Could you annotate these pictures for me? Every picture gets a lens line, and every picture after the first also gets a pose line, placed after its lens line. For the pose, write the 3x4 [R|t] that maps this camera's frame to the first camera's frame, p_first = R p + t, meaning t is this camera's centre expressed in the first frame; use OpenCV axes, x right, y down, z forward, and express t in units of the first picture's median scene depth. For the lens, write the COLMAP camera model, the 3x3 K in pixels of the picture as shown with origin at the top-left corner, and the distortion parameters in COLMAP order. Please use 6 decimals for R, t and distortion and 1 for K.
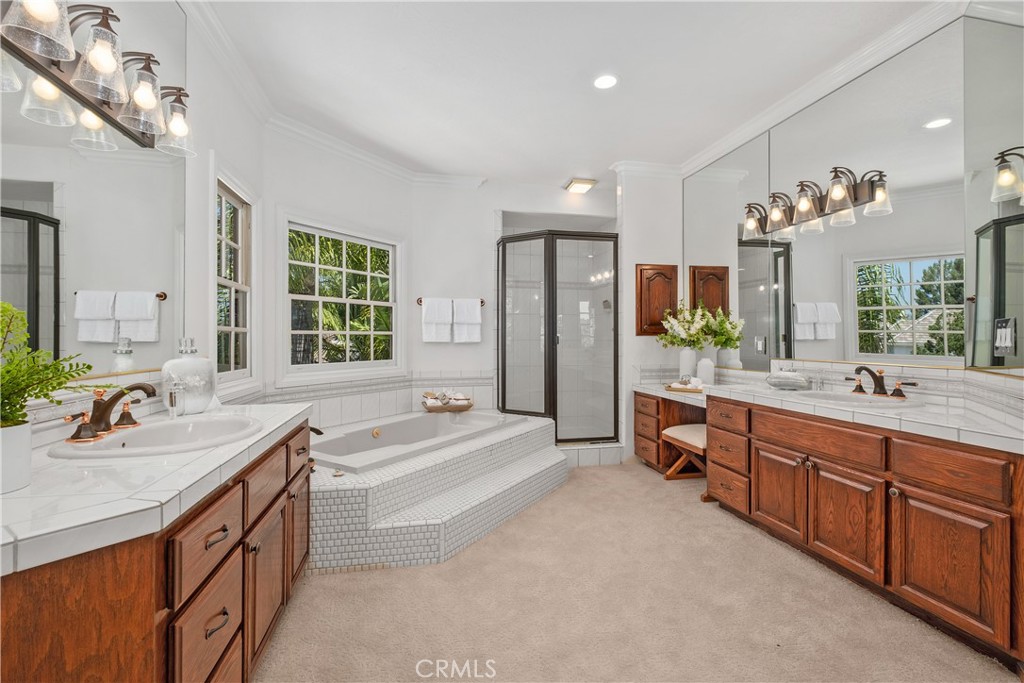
lens RADIAL K [[441.5, 0, 519.6], [0, 441.5, 341.5], [0, 0, 1]] dist [-0.001291, -0.003204]
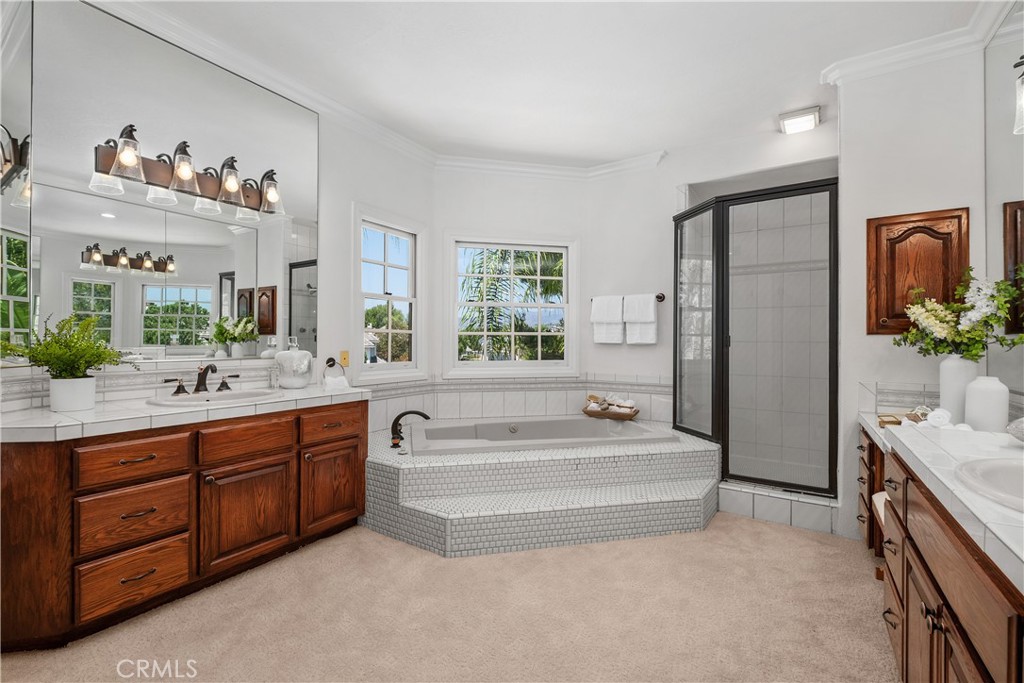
lens RADIAL K [[441.5, 0, 515.3], [0, 441.5, 344.2], [0, 0, 1]] dist [-0.001291, -0.003204]
pose [[0.707832, 0.008749, -0.706327, 0.353512], [-0.009176, 0.999953, 0.003191, 0.002852], [0.706321, 0.004222, 0.707879, 0.212655]]
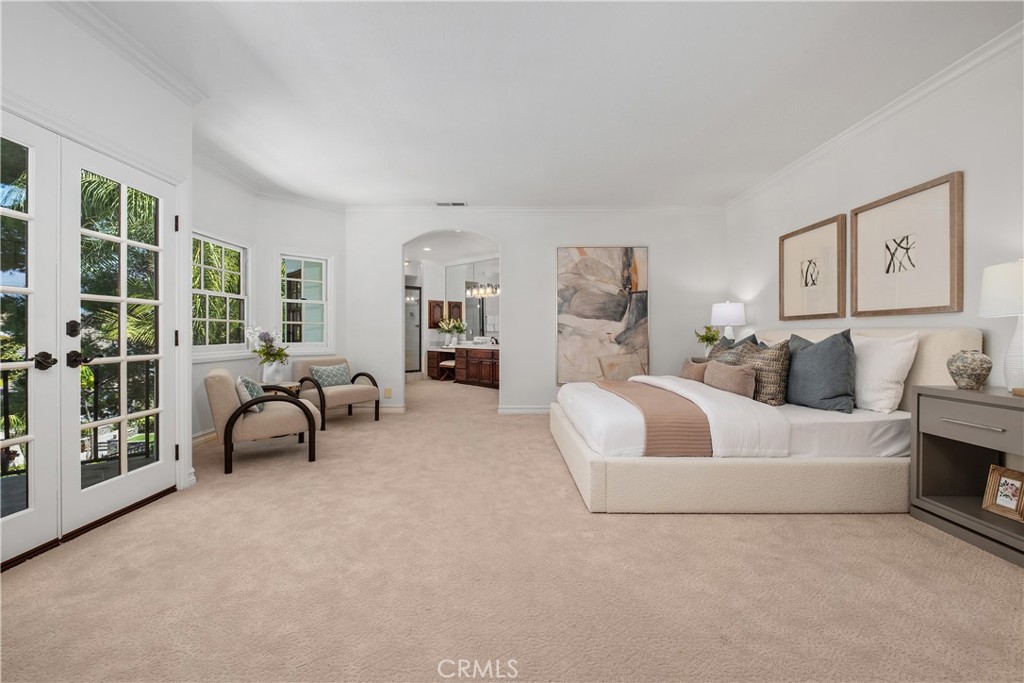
lens RADIAL K [[441.5, 0, 513.3], [0, 441.5, 334.0], [0, 0, 1]] dist [-0.001291, -0.003204]
pose [[0.847087, 0.003109, 0.531445, -0.664501], [-0.004593, 0.999988, 0.001471, 0.011194], [-0.531435, -0.003687, 0.847091, -1.393286]]
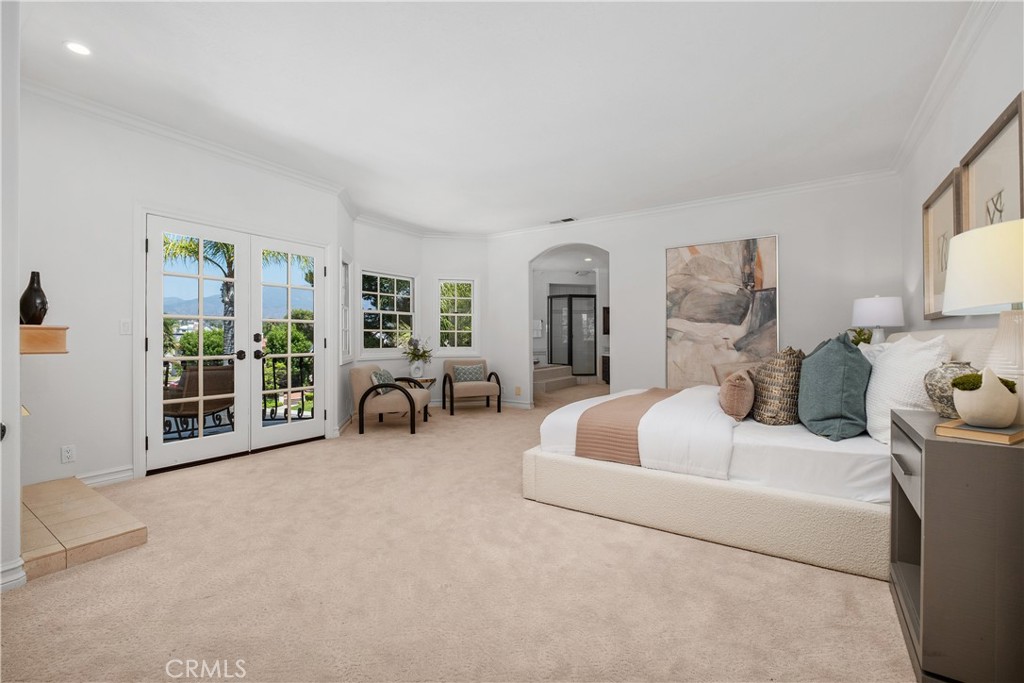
lens RADIAL K [[441.5, 0, 507.2], [0, 441.5, 339.9], [0, 0, 1]] dist [-0.001291, -0.003204]
pose [[0.999734, -0.000431, -0.023071, -0.243070], [0.000518, 0.999993, 0.003766, 0.008926], [0.023069, -0.003777, 0.999727, -1.632682]]
